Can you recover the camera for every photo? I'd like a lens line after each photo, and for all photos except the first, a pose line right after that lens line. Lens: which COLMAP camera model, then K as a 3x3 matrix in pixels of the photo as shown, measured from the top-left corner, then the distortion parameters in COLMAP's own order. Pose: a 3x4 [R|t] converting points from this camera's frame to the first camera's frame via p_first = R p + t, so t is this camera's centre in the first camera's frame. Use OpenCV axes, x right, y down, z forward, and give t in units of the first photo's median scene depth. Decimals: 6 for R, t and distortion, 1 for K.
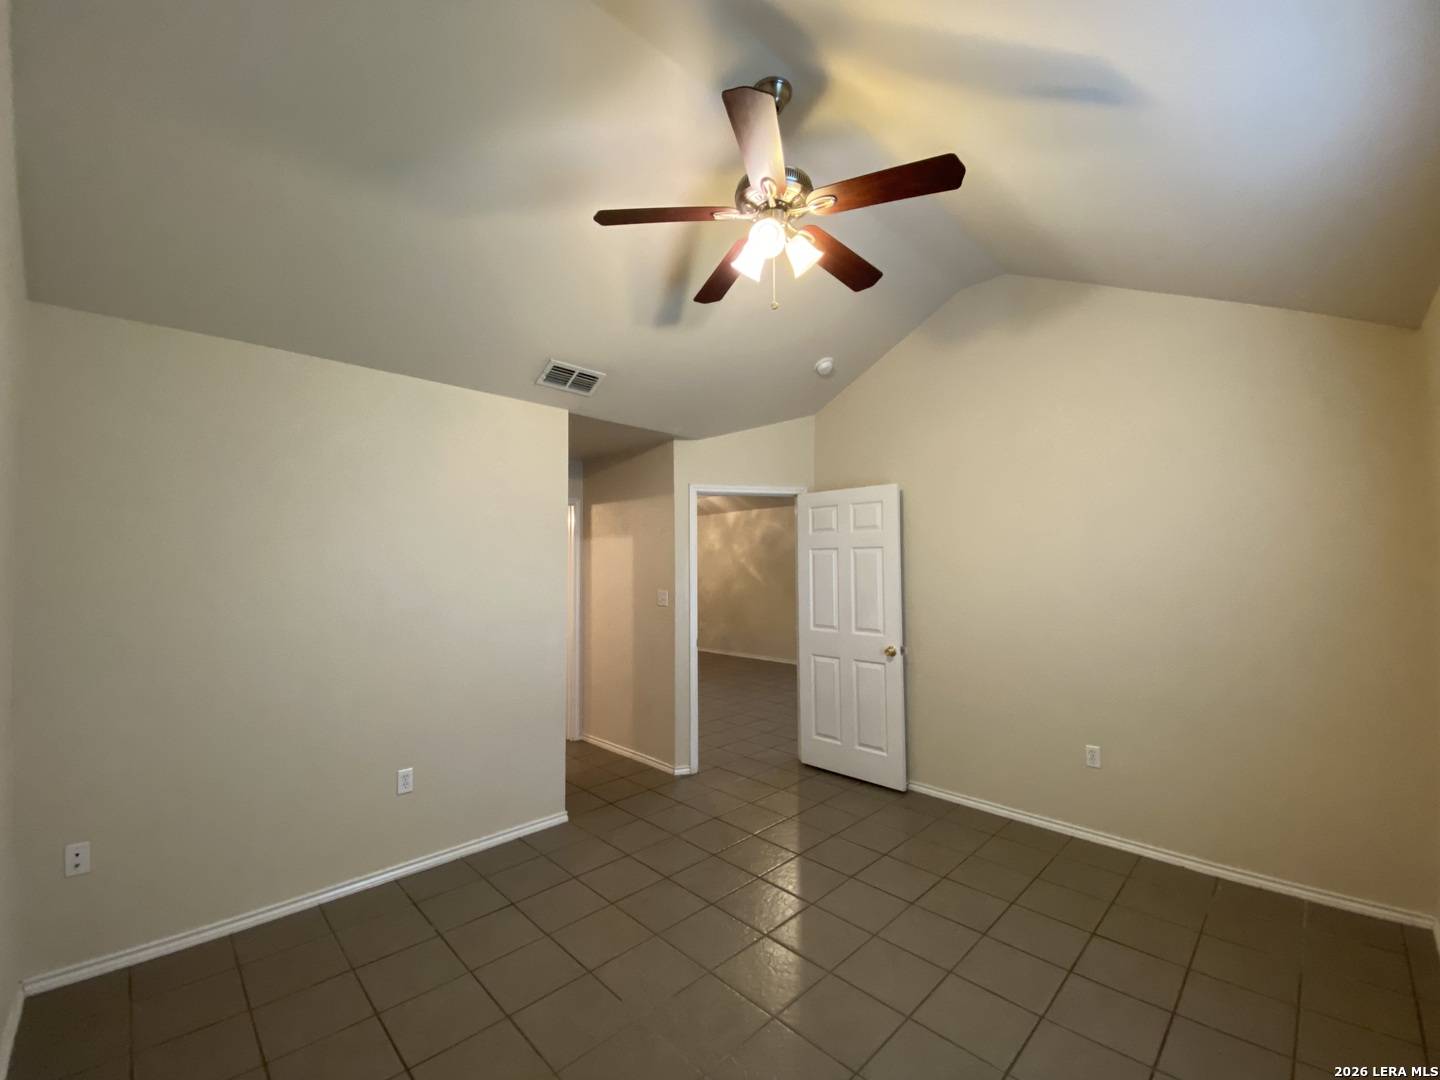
lens RADIAL K [[591.8, 0, 717.4], [0, 591.8, 531.7], [0, 0, 1]] dist [0.032970, -0.027053]
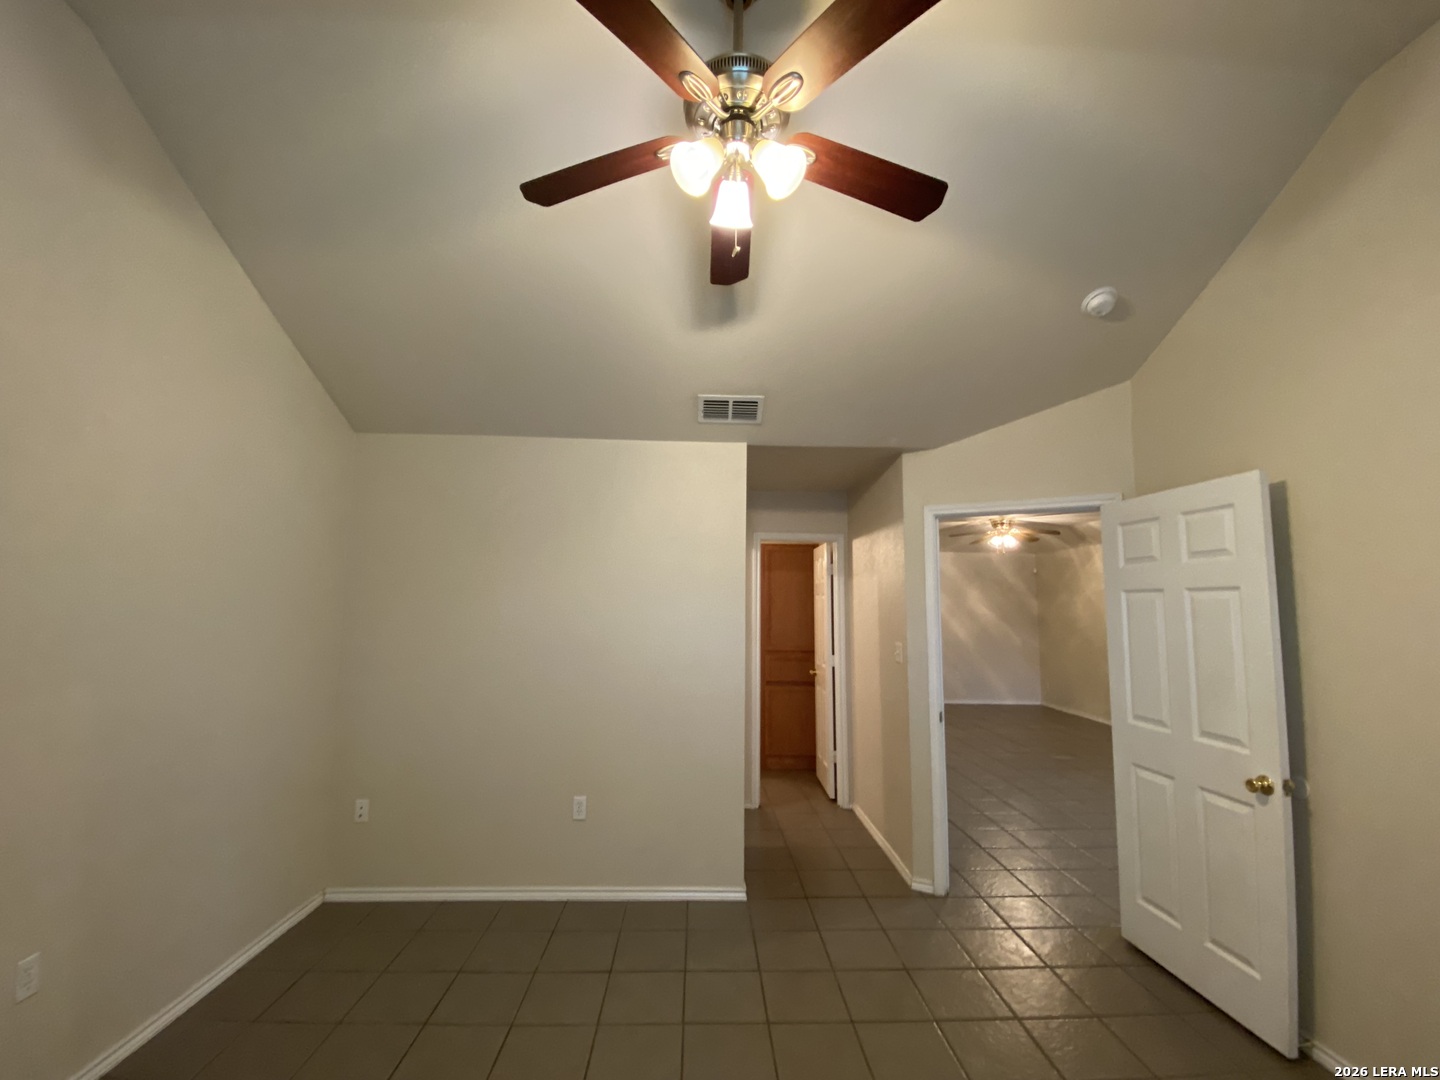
lens RADIAL K [[591.8, 0, 717.4], [0, 591.8, 531.7], [0, 0, 1]] dist [0.032970, -0.027053]
pose [[0.725006, -0.067526, -0.685425, 0.312058], [0.027152, 0.997211, -0.069523, -0.000761], [0.688208, 0.031794, 0.724817, 0.266357]]
